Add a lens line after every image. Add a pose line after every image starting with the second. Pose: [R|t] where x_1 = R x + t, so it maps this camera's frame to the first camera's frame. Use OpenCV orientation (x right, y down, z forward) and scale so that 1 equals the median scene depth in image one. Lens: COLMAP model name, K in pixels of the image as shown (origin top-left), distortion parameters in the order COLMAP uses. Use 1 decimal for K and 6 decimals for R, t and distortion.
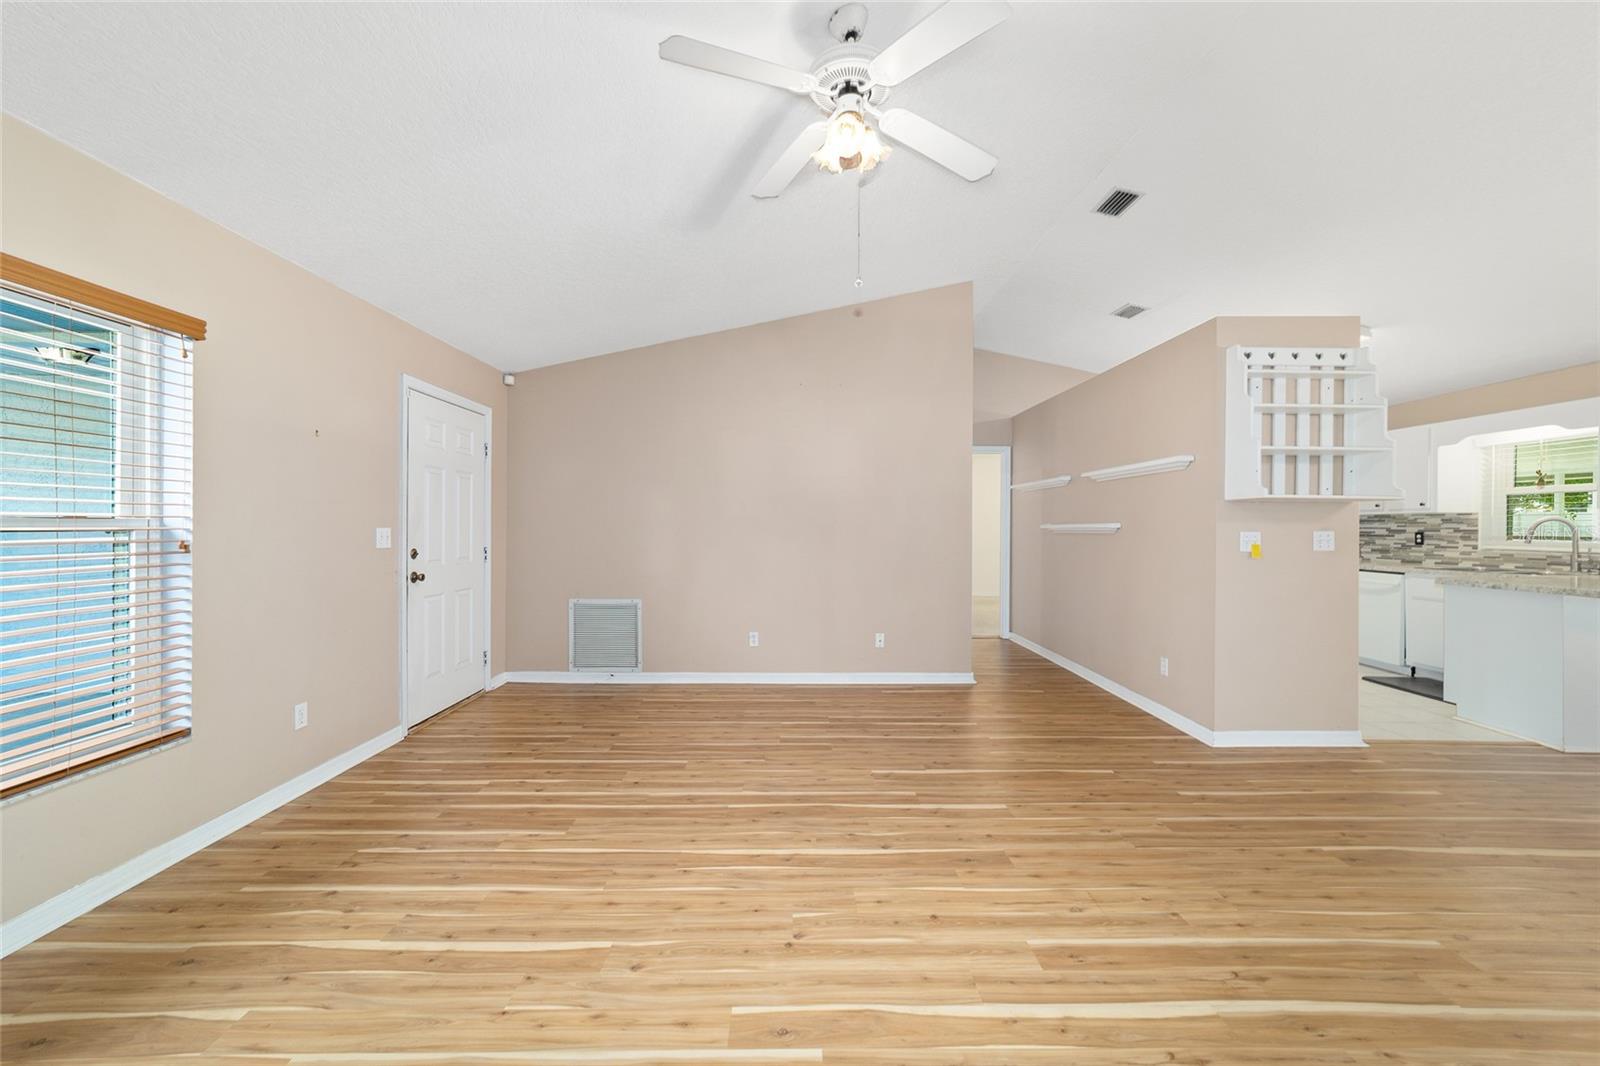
lens RADIAL K [[615.7, 0, 796.3], [0, 615.7, 528.3], [0, 0, 1]] dist [-0.016167, 0.006942]
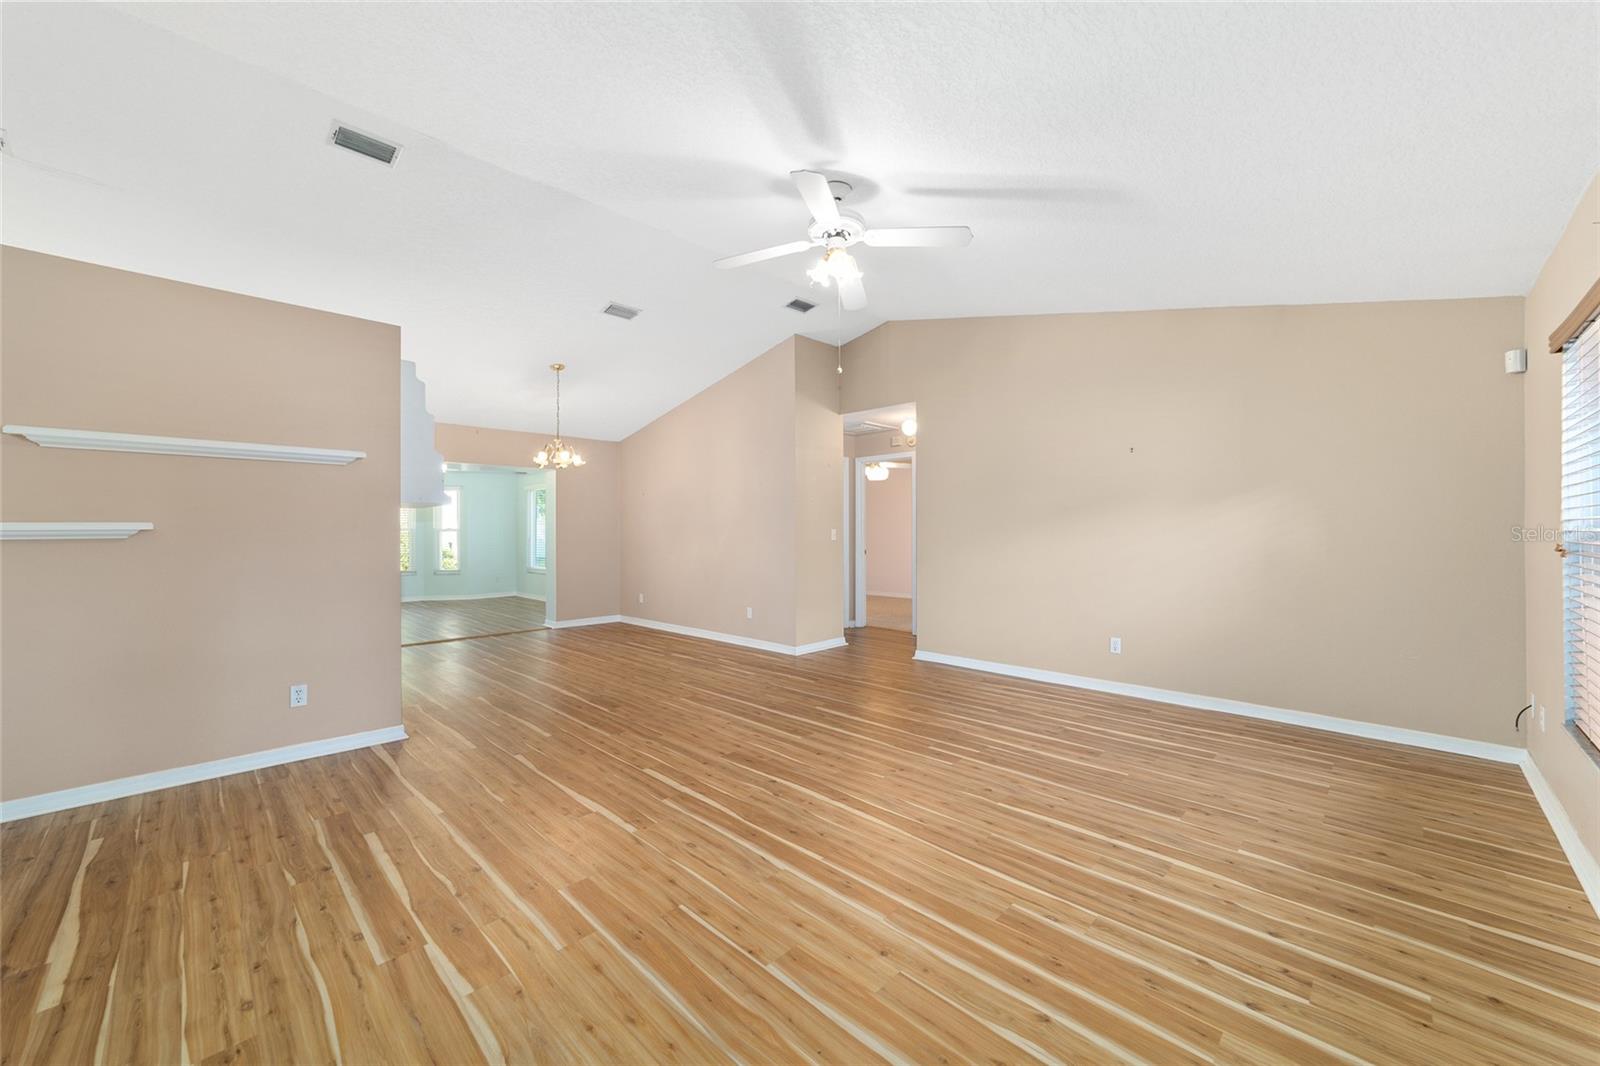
lens RADIAL K [[615.7, 0, 798.7], [0, 615.7, 534.6], [0, 0, 1]] dist [-0.016167, 0.006942]
pose [[-0.710252, -0.007195, 0.703910, -0.591991], [0.001719, 0.999927, 0.011955, -0.003186], [-0.703945, 0.009701, -0.710188, 1.409696]]
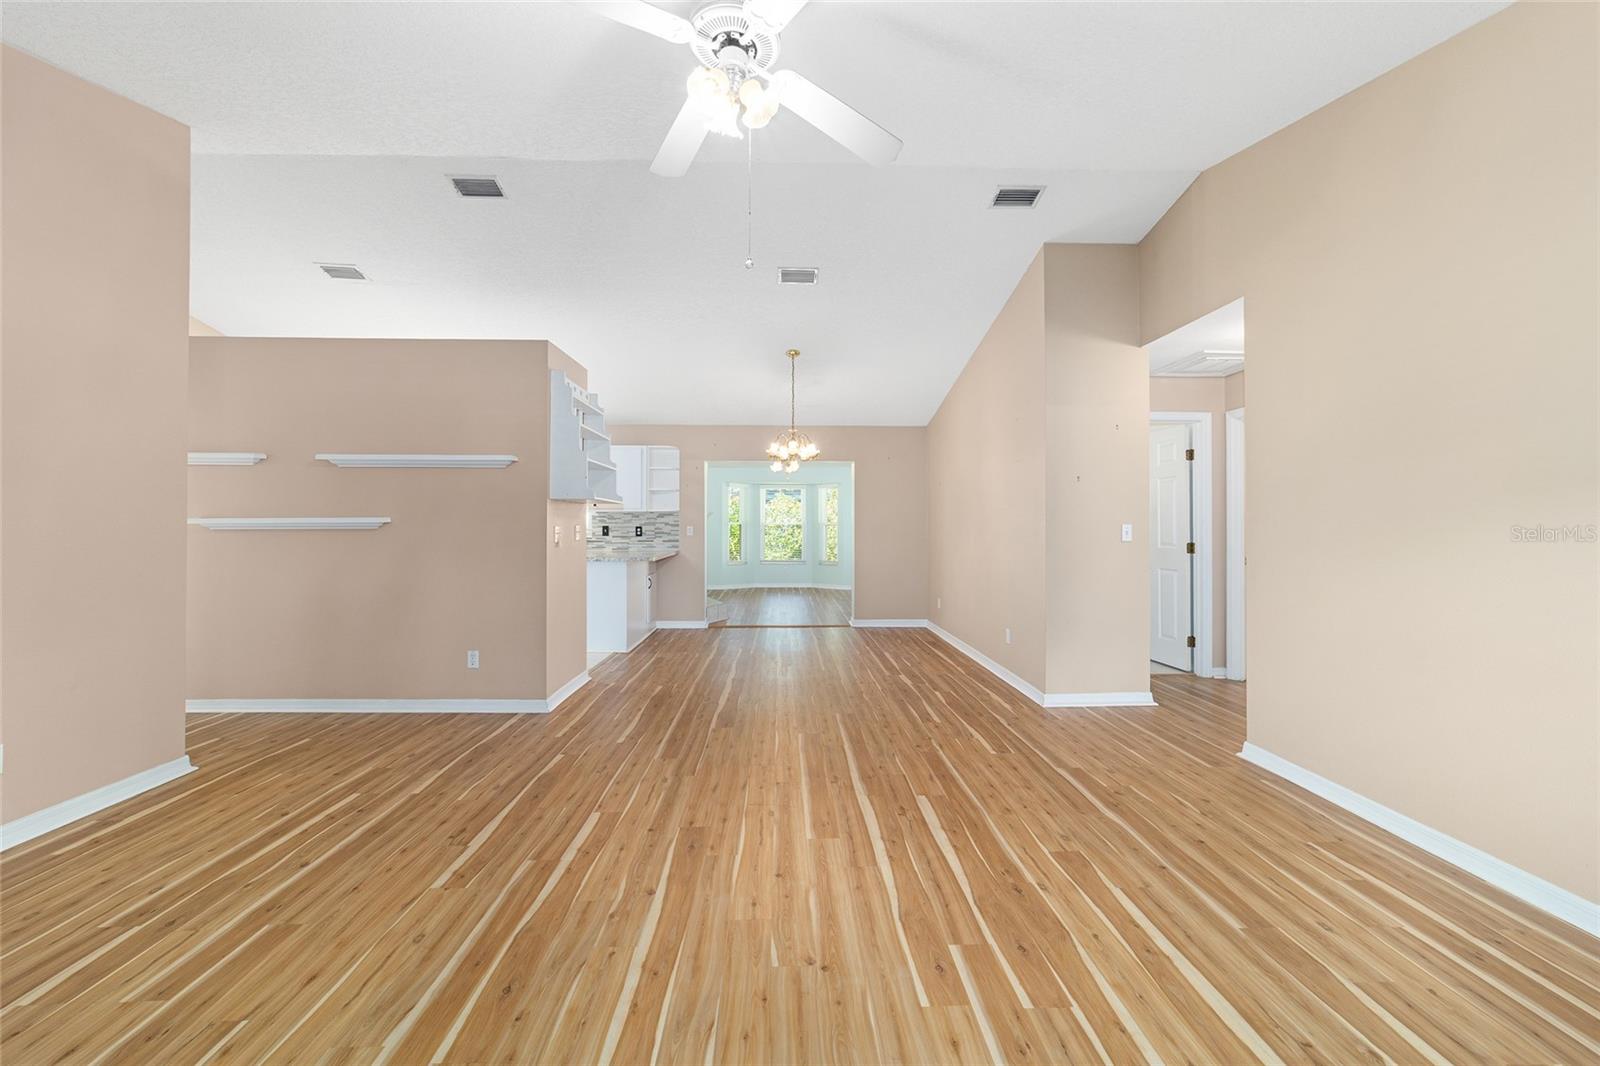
lens RADIAL K [[615.7, 0, 801.4], [0, 615.7, 530.4], [0, 0, 1]] dist [-0.016167, 0.006942]
pose [[-0.028711, -0.012130, 0.999514, -0.544927], [-0.000463, 0.999926, 0.012122, -0.001192], [-0.999588, -0.000115, -0.028714, 0.616567]]
